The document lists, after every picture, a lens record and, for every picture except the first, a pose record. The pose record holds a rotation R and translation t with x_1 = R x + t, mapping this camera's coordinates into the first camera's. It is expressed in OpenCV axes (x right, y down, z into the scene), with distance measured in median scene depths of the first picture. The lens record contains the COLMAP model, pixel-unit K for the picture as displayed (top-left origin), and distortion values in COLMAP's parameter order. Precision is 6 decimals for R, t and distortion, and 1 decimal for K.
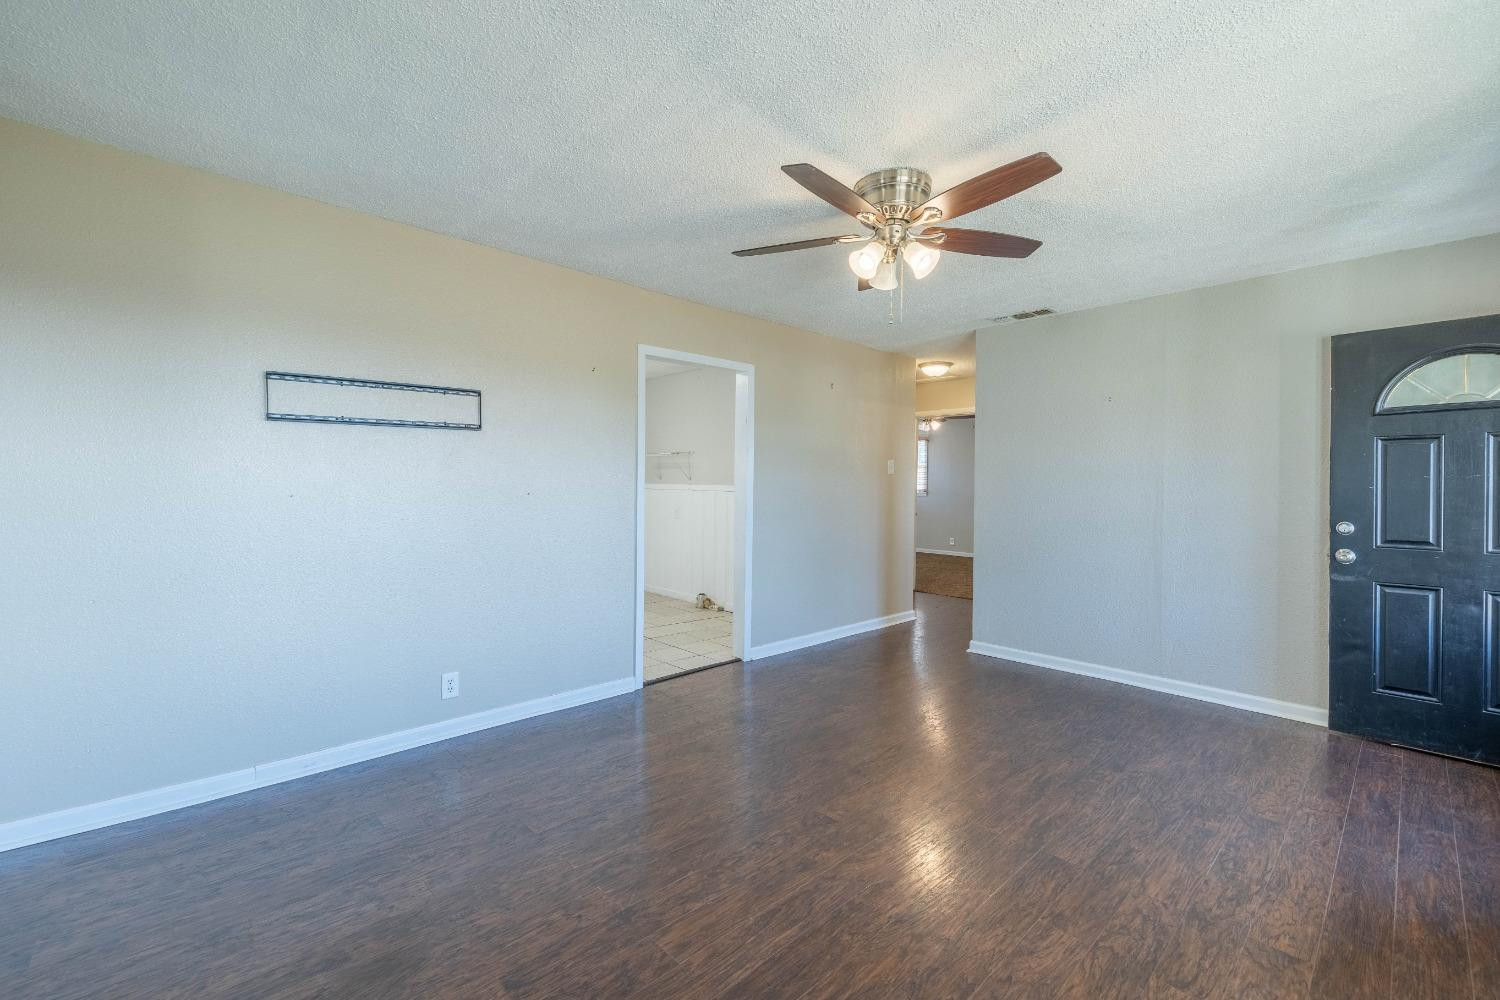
lens RADIAL K [[615.3, 0, 743.5], [0, 615.3, 491.6], [0, 0, 1]] dist [-0.000290, -0.000009]
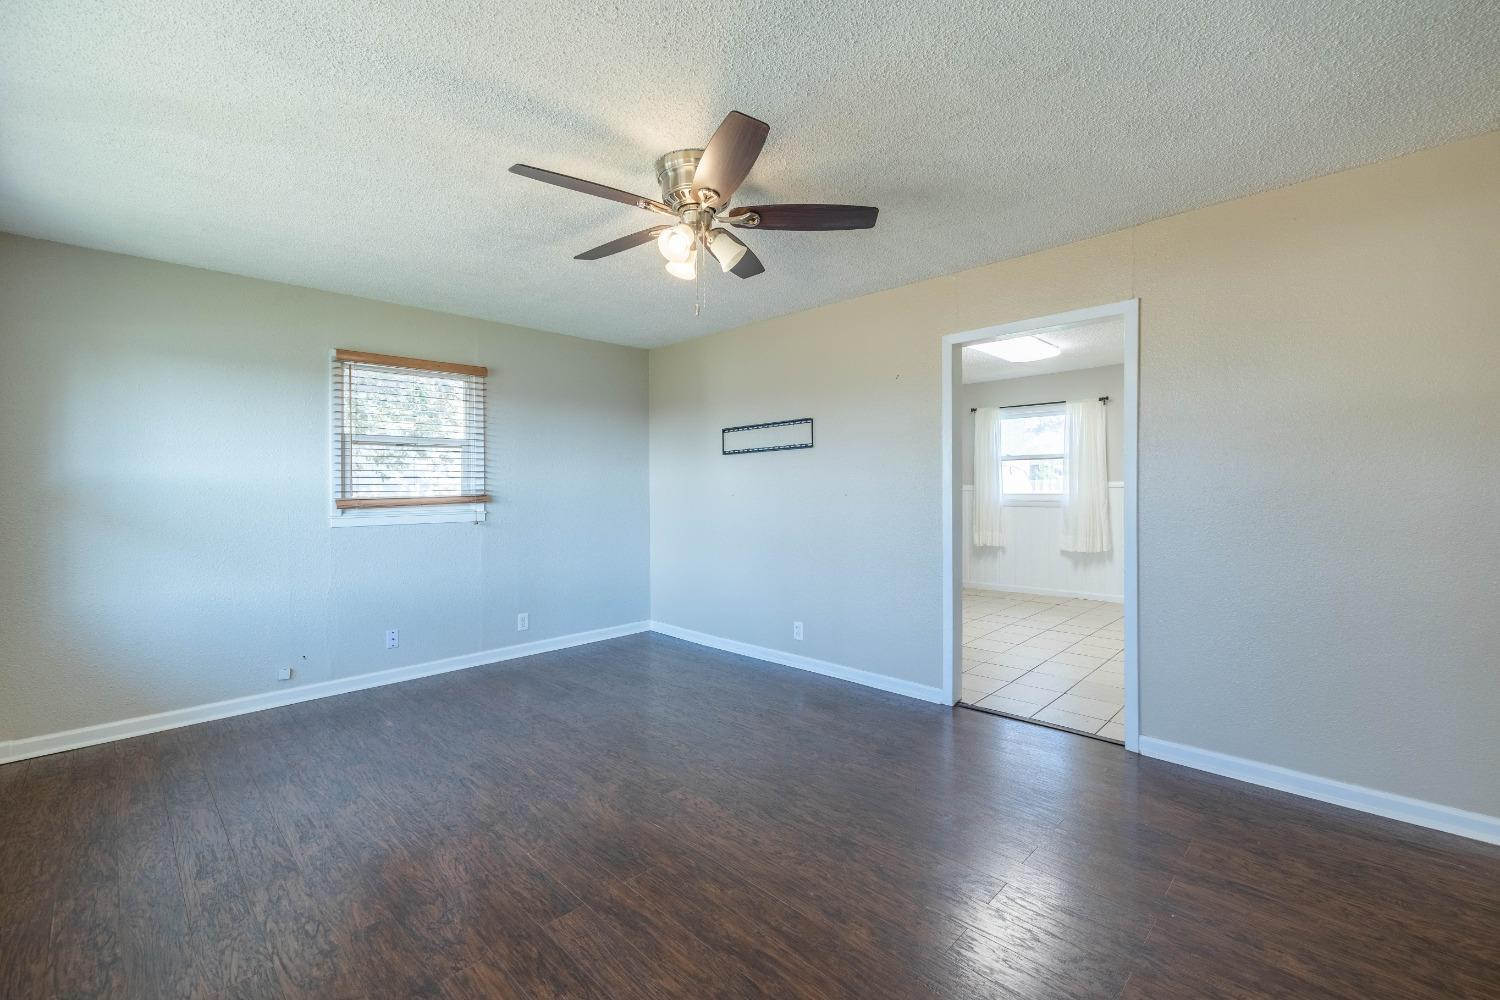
lens RADIAL K [[615.3, 0, 743.5], [0, 615.3, 491.6], [0, 0, 1]] dist [-0.000290, -0.000009]
pose [[0.063904, -0.001393, -0.997955, 1.091338], [-0.002416, 0.999996, -0.001550, -0.001178], [0.997953, 0.002510, 0.063900, 0.931186]]
